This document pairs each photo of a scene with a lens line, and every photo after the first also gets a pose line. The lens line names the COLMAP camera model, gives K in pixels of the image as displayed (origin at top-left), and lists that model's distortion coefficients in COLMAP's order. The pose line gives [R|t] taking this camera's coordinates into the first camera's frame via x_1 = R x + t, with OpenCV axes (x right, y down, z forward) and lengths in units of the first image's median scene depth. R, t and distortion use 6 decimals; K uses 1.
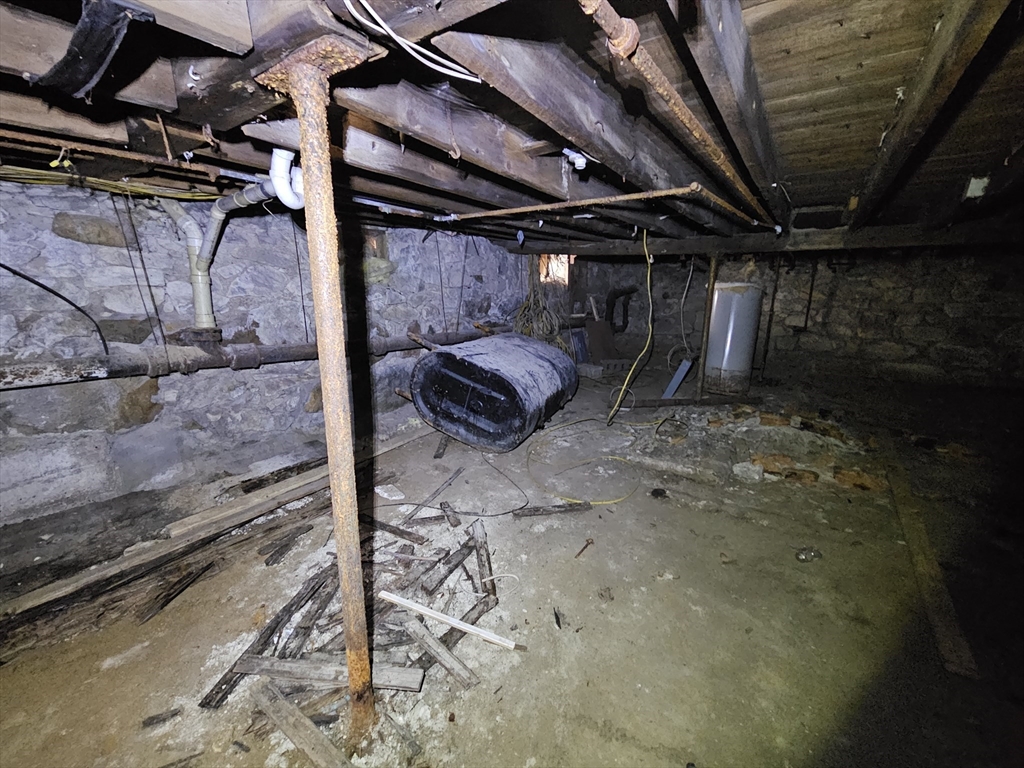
lens RADIAL K [[418.0, 0, 509.2], [0, 418.0, 384.0], [0, 0, 1]] dist [-0.002547, 0.001583]
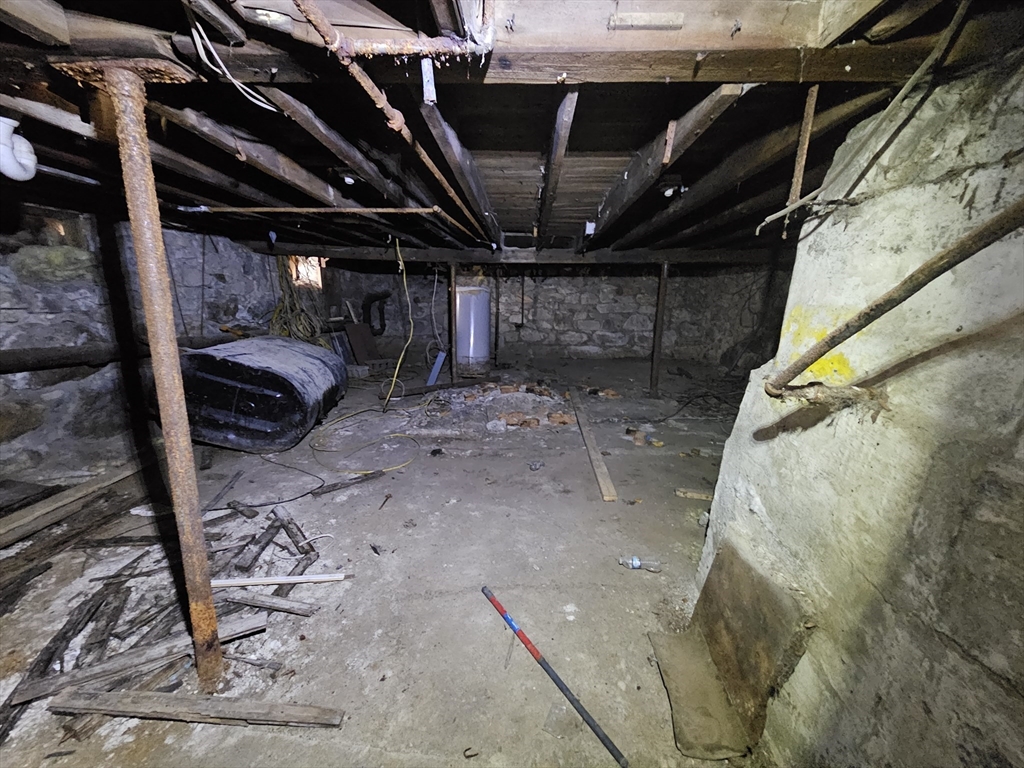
lens RADIAL K [[418.0, 0, 514.0], [0, 418.0, 386.7], [0, 0, 1]] dist [-0.002547, 0.001583]
pose [[0.833278, -0.111585, 0.541476, -0.086985], [0.120792, 0.992503, 0.018645, 0.065218], [-0.539497, 0.049870, 0.840509, -0.150993]]
